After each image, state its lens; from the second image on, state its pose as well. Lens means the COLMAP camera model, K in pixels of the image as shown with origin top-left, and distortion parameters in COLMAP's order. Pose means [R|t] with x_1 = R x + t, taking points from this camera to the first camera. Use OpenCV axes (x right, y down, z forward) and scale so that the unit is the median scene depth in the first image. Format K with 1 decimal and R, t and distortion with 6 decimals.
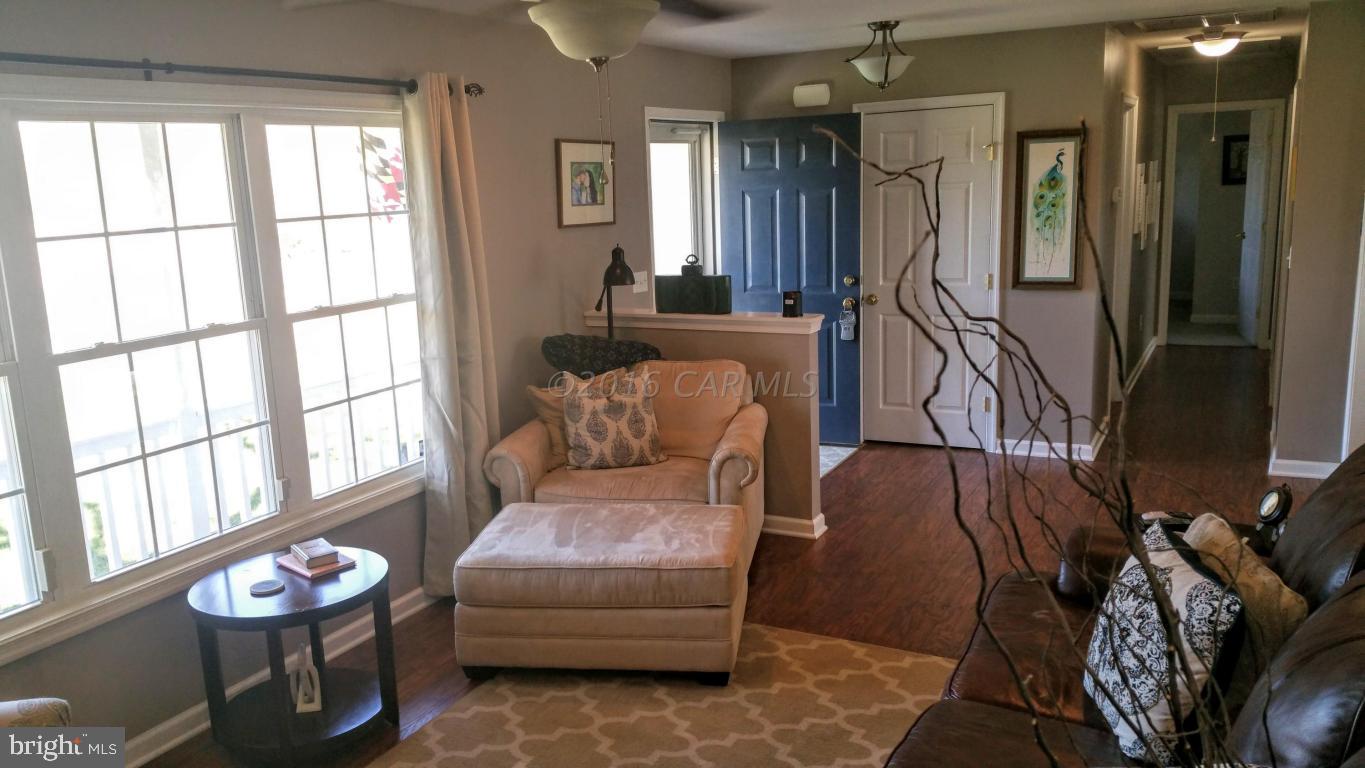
lens RADIAL K [[1098.5, 0, 646.7], [0, 1098.5, 408.6], [0, 0, 1]] dist [0.121121, -0.216602]
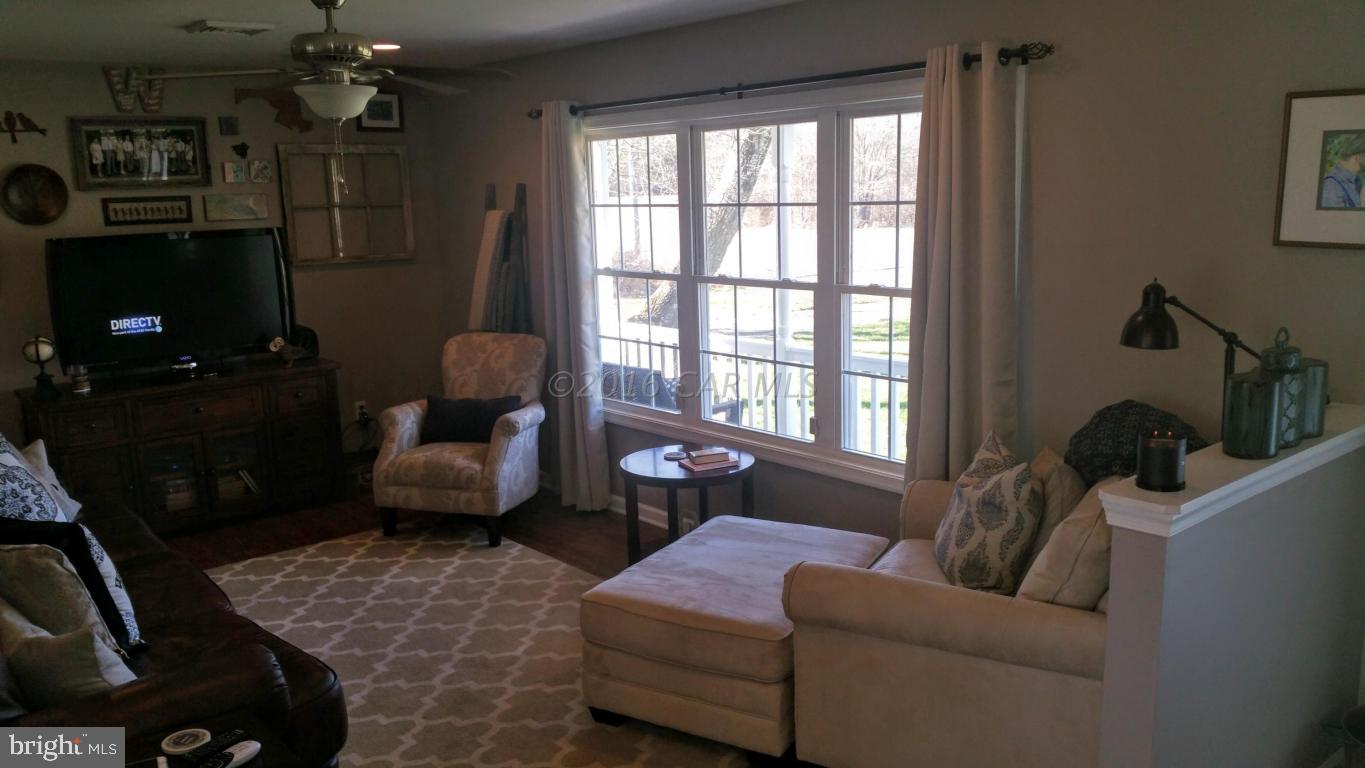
lens RADIAL K [[1098.5, 0, 661.7], [0, 1098.5, 416.4], [0, 0, 1]] dist [0.121121, -0.216602]
pose [[-0.377193, 0.246889, -0.892620, 0.512882], [-0.143385, 0.936624, 0.319650, -0.190370], [0.914968, 0.248558, -0.317888, 0.786538]]
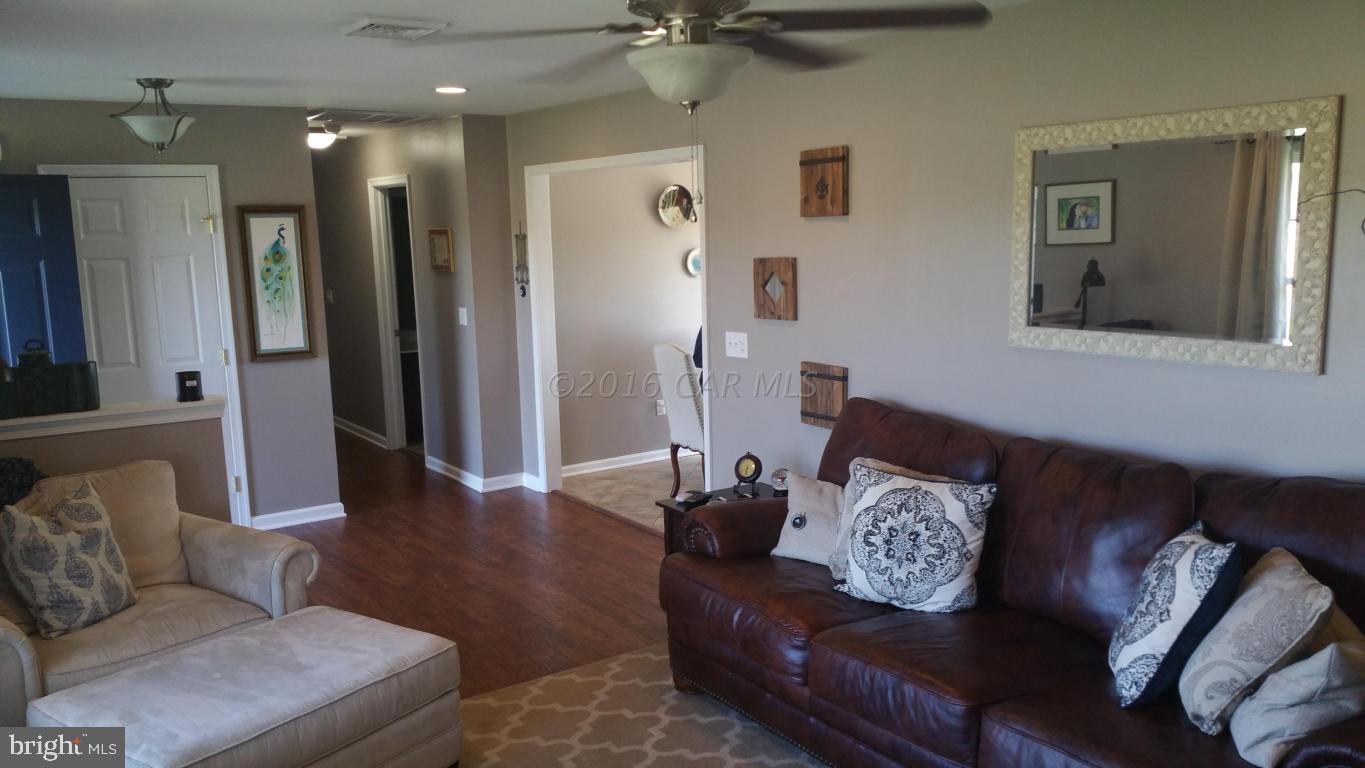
lens RADIAL K [[1098.5, 0, 681.9], [0, 1098.5, 390.2], [0, 0, 1]] dist [0.121121, -0.216602]
pose [[0.460043, -0.104750, 0.881696, -0.379584], [0.191196, 0.981408, 0.016836, -0.027274], [-0.867067, 0.160831, 0.471517, 0.211285]]
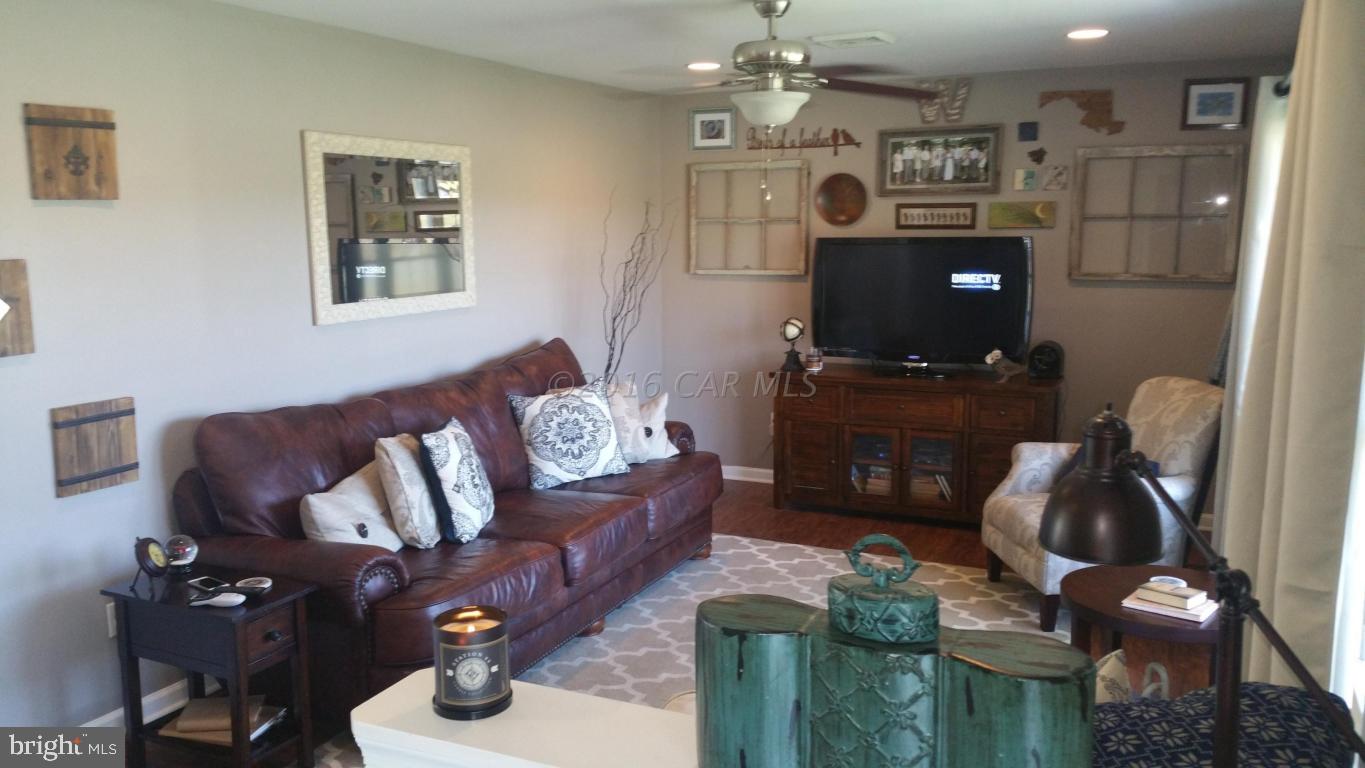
lens RADIAL K [[1098.5, 0, 663.5], [0, 1098.5, 406.5], [0, 0, 1]] dist [0.121121, -0.216602]
pose [[-0.998153, 0.055632, -0.024405, 0.066883], [0.042764, 0.928779, 0.368159, -0.206746], [0.043148, 0.366435, -0.929442, 1.019625]]
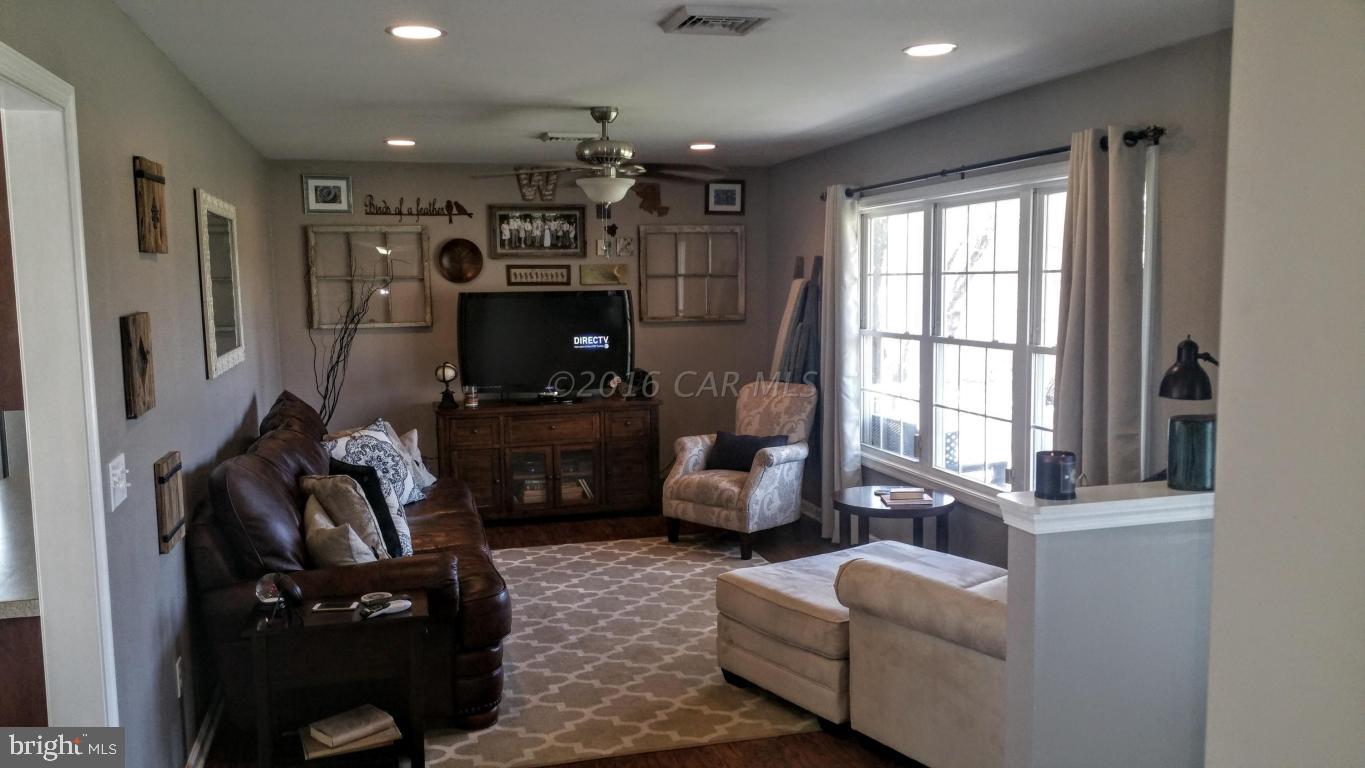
lens RADIAL K [[1098.5, 0, 670.4], [0, 1098.5, 430.9], [0, 0, 1]] dist [0.121121, -0.216602]
pose [[-0.731837, 0.148185, -0.665174, 0.524379], [-0.093616, 0.944959, 0.313512, -0.223668], [0.675019, 0.291710, -0.677683, 1.025418]]
